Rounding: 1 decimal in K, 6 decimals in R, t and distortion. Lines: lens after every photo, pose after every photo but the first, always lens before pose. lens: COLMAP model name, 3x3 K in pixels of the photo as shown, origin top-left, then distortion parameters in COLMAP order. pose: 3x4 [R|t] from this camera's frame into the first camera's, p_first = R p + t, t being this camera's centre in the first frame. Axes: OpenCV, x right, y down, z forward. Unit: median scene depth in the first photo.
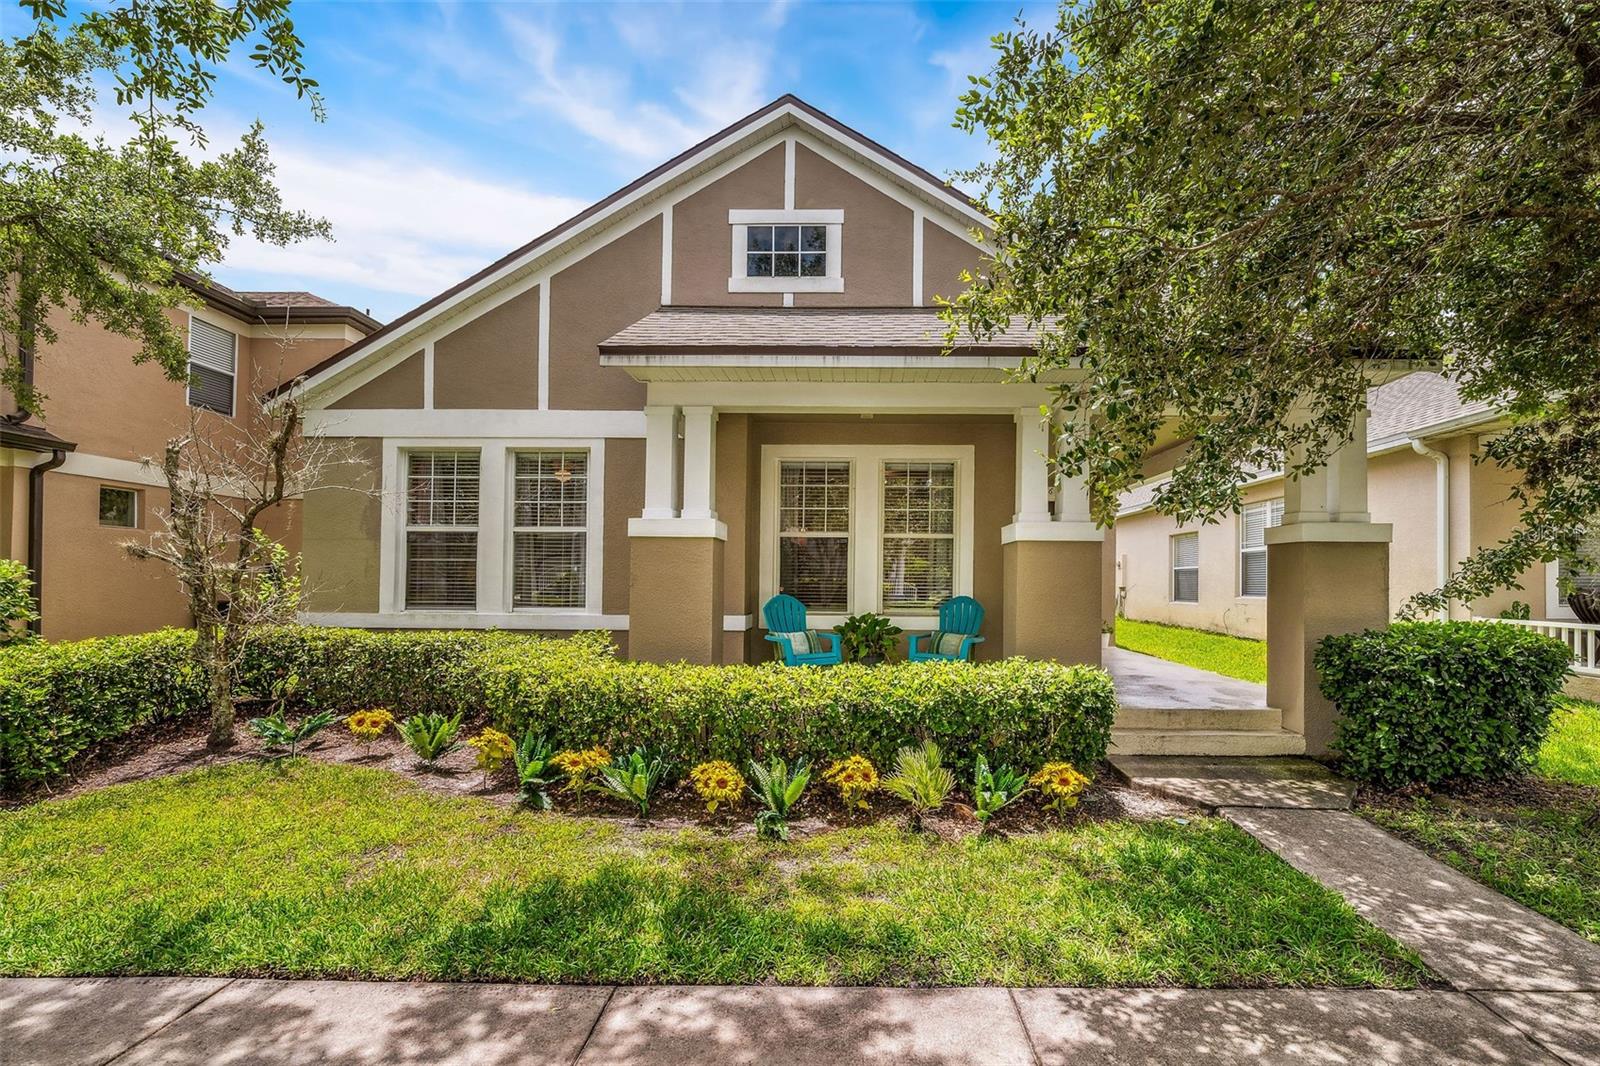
lens RADIAL K [[675.1, 0, 801.4], [0, 675.1, 571.3], [0, 0, 1]] dist [-0.003321, 0.000259]
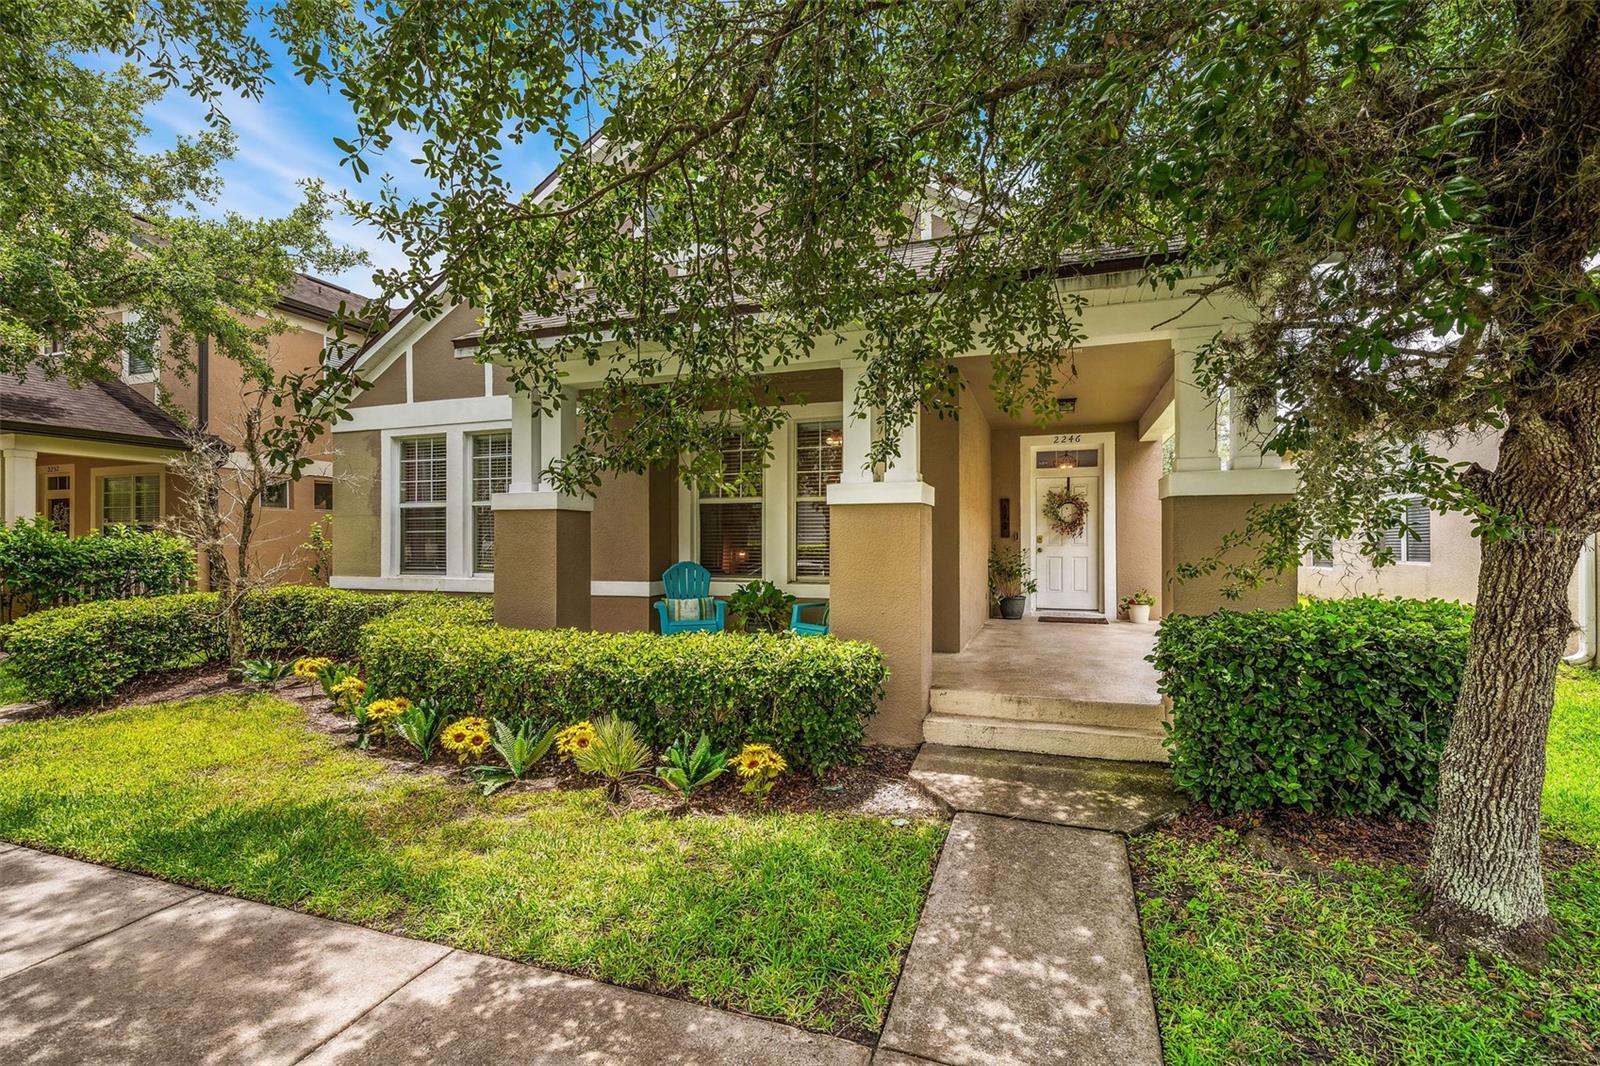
lens RADIAL K [[700.1, 0, 800.0], [0, 700.1, 533.0], [0, 0, 1]] dist [0.000568, 0.000174]
pose [[0.949574, -0.013550, -0.313251, 0.657368], [0.014201, 0.999899, -0.000203, -0.007243], [0.313222, -0.004256, 0.949670, 0.083443]]
